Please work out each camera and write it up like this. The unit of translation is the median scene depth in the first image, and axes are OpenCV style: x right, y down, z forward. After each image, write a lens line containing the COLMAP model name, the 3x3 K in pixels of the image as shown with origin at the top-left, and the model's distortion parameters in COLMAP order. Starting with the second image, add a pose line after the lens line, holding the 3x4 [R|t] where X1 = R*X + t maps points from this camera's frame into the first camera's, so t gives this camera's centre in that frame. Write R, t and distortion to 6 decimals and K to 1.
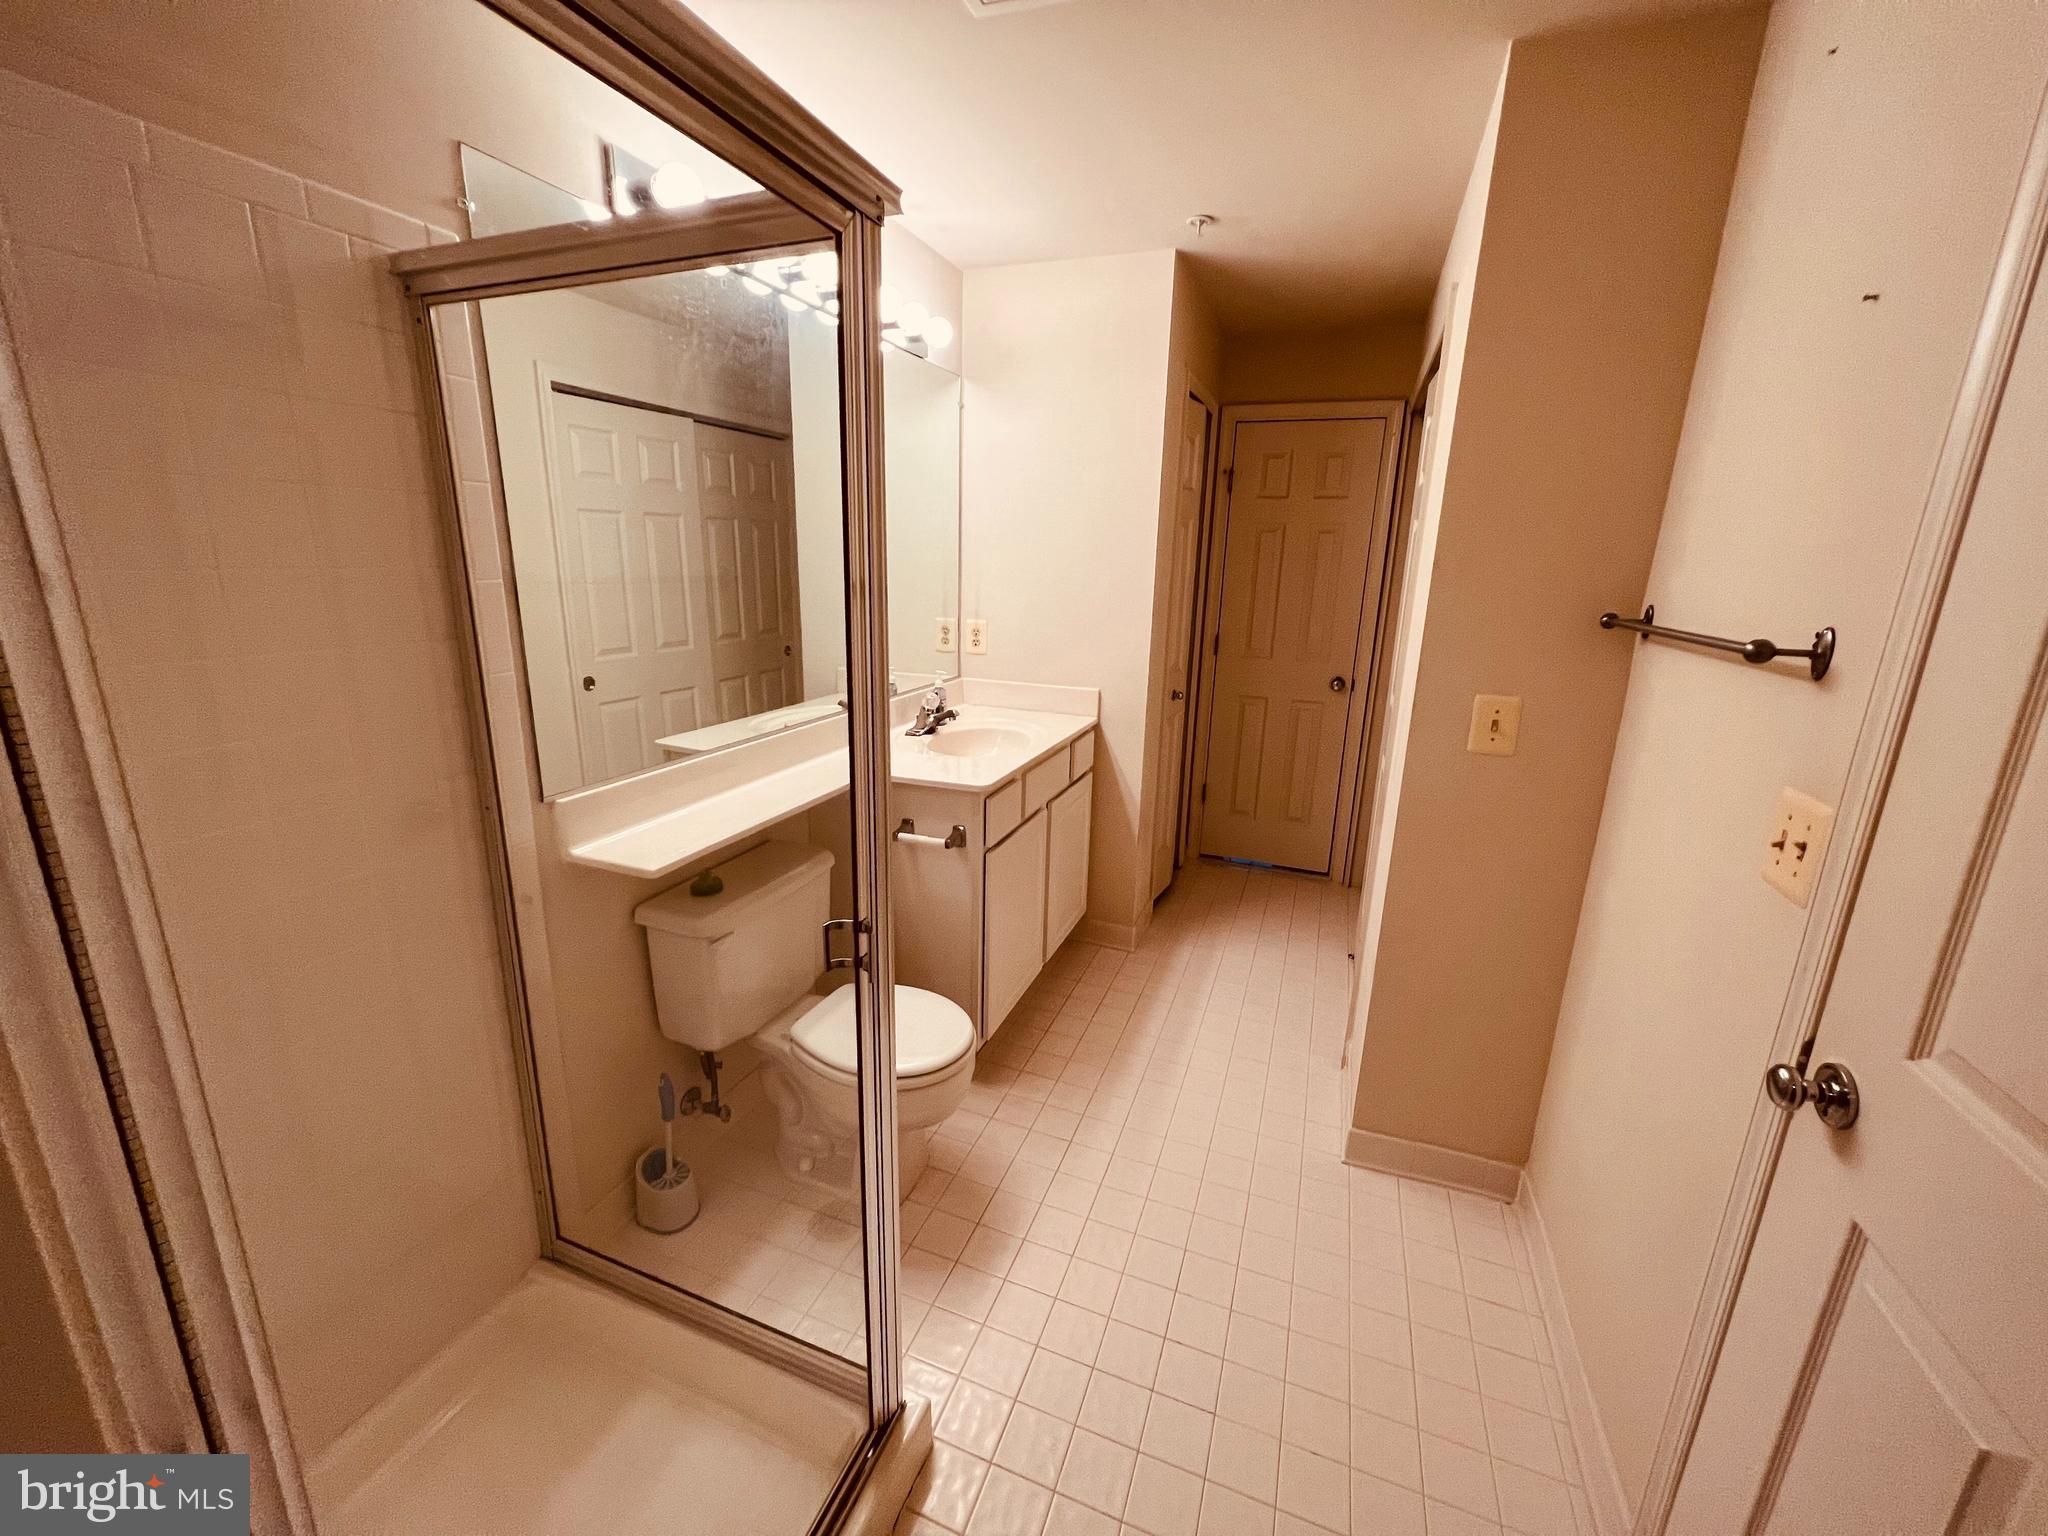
lens RADIAL K [[811.6, 0, 1019.4], [0, 811.6, 762.2], [0, 0, 1]] dist [0.003214, -0.000185]
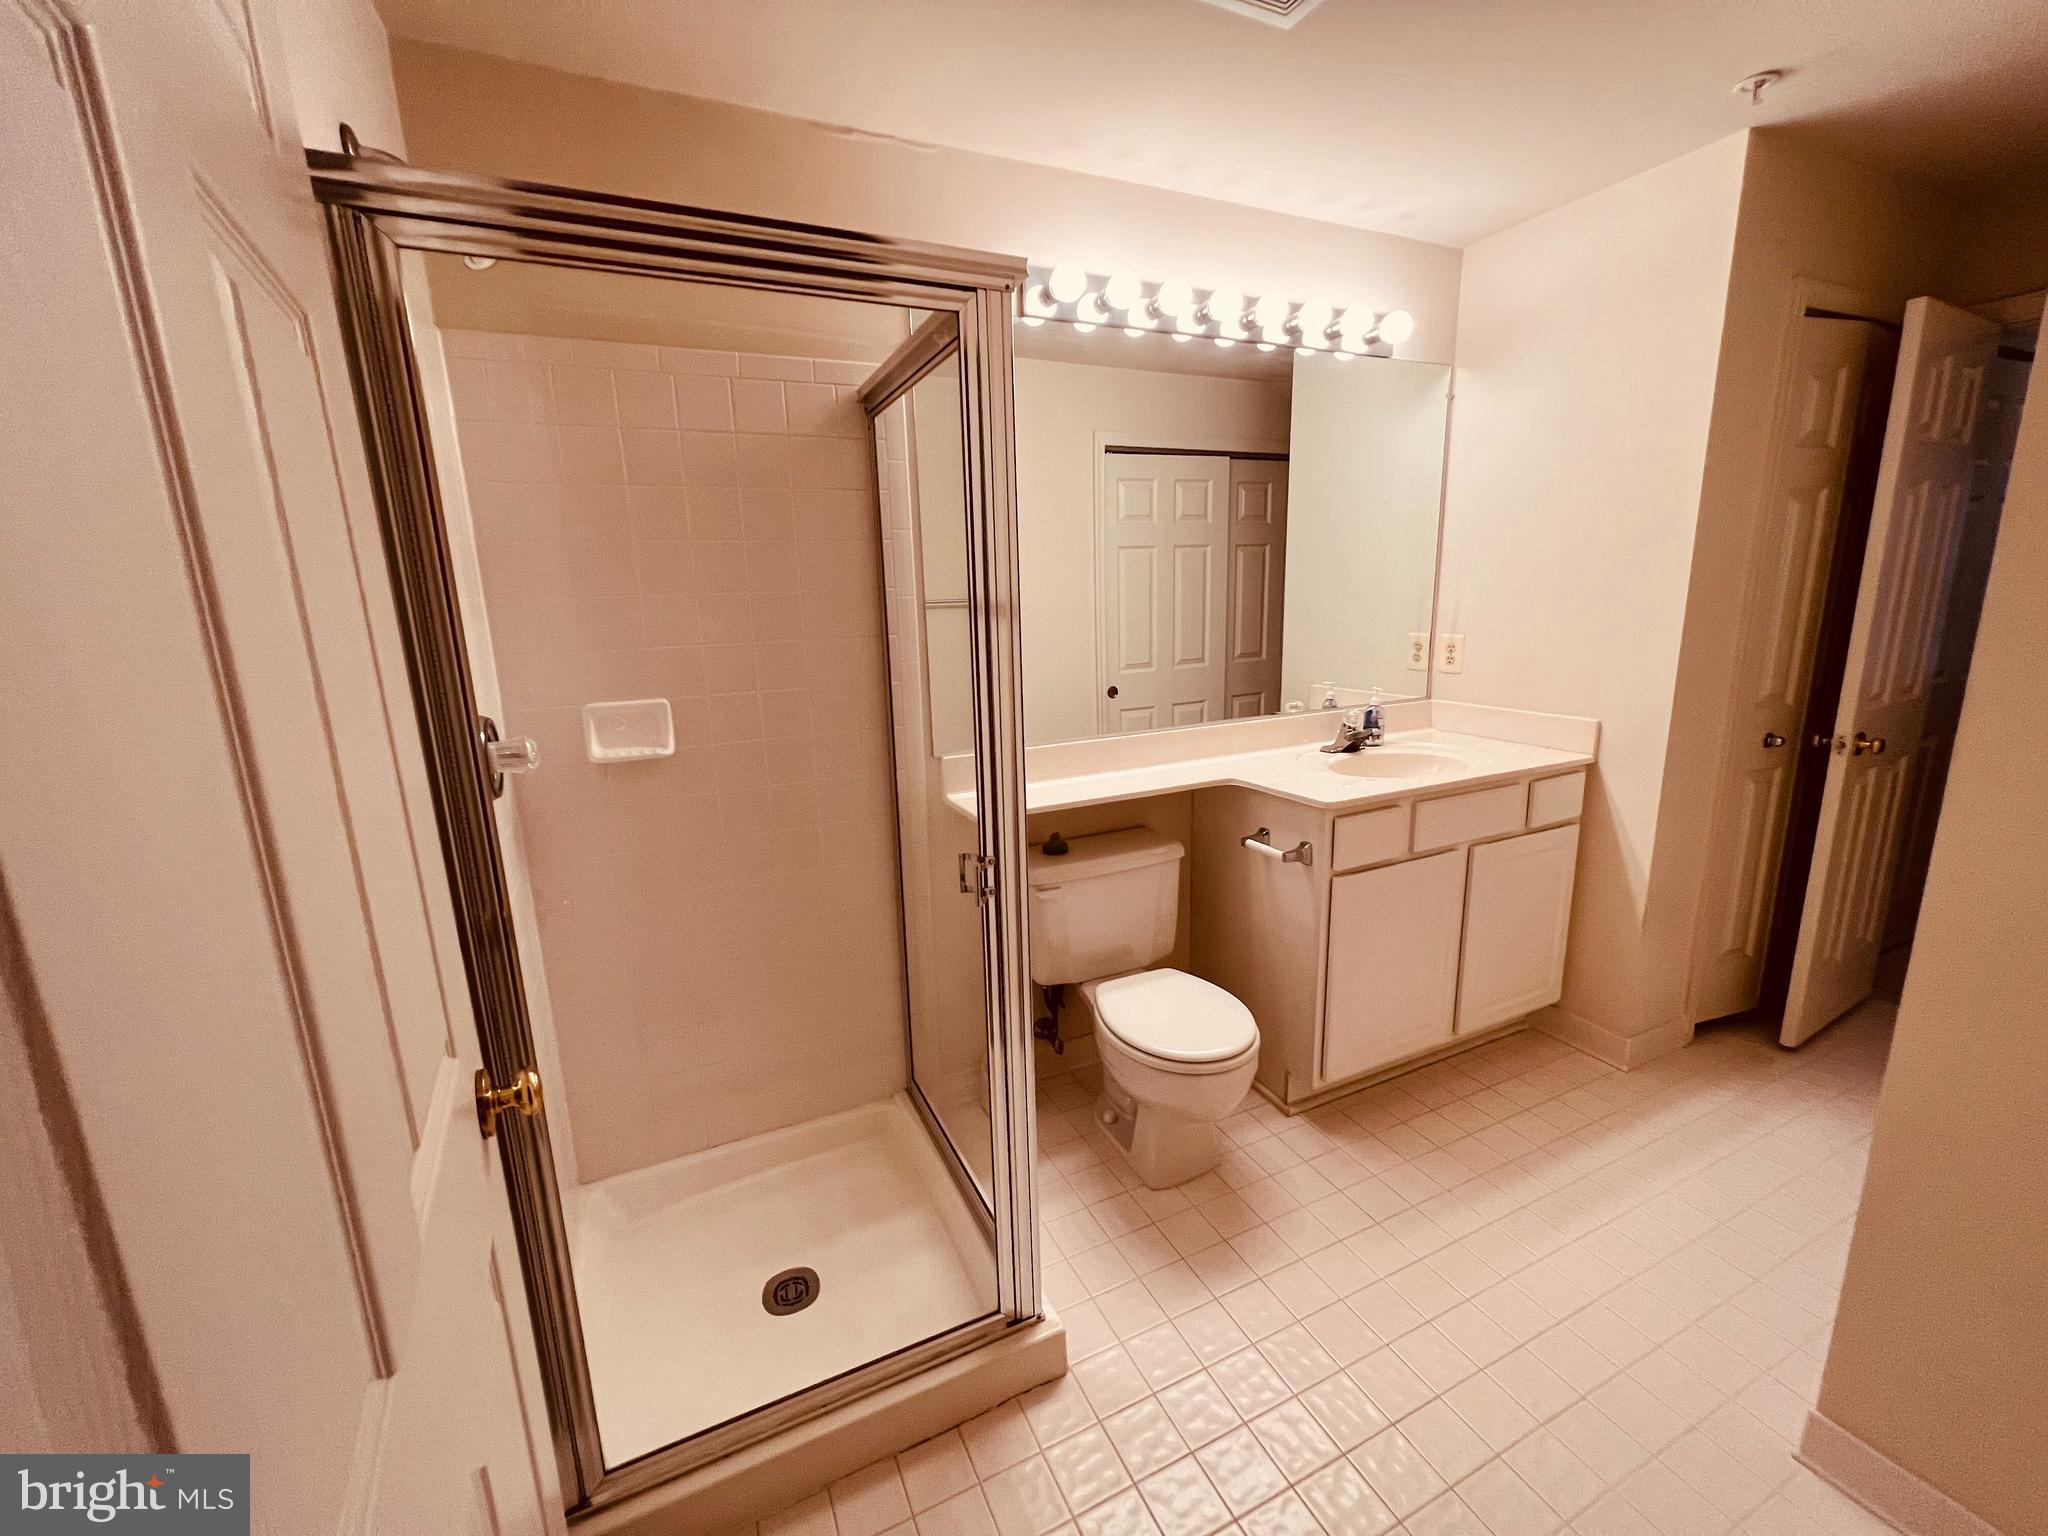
lens RADIAL K [[814.9, 0, 1019.1], [0, 814.9, 762.5], [0, 0, 1]] dist [0.000902, -0.000317]
pose [[0.722810, 0.098769, -0.683952, 0.272059], [-0.125382, 0.992050, 0.010756, 0.014693], [0.679577, 0.077981, 0.729448, 0.054014]]
